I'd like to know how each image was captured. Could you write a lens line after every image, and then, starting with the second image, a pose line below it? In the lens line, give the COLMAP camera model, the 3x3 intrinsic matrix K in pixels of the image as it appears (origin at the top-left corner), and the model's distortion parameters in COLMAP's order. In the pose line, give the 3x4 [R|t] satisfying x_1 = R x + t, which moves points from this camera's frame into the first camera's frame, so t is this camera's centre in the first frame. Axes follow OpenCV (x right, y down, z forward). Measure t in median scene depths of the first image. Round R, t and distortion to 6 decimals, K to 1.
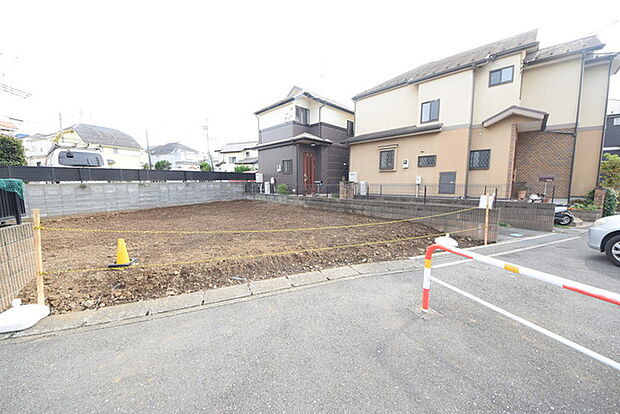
lens RADIAL K [[220.6, 0, 309.6], [0, 220.6, 207.2], [0, 0, 1]] dist [0.035898, -0.024183]
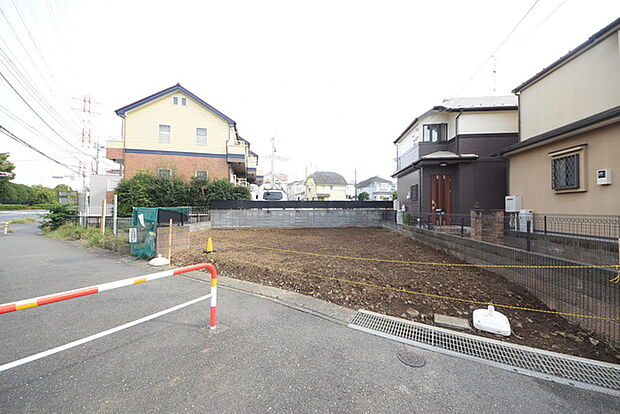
lens RADIAL K [[220.6, 0, 309.6], [0, 220.6, 207.2], [0, 0, 1]] dist [0.035898, -0.024183]
pose [[0.622356, -0.002546, -0.782730, 0.385243], [-0.095782, 0.992232, -0.079386, -0.017052], [0.776851, 0.124378, 0.617278, 0.146574]]
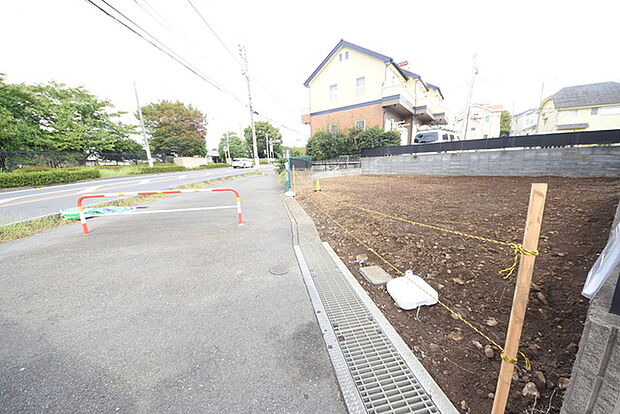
lens RADIAL K [[220.6, 0, 309.6], [0, 220.6, 207.2], [0, 0, 1]] dist [0.035898, -0.024183]
pose [[-0.190715, 0.209904, -0.958941, 0.511060], [-0.076202, 0.970758, 0.227646, -0.037079], [0.978683, 0.116489, -0.169143, 0.439727]]
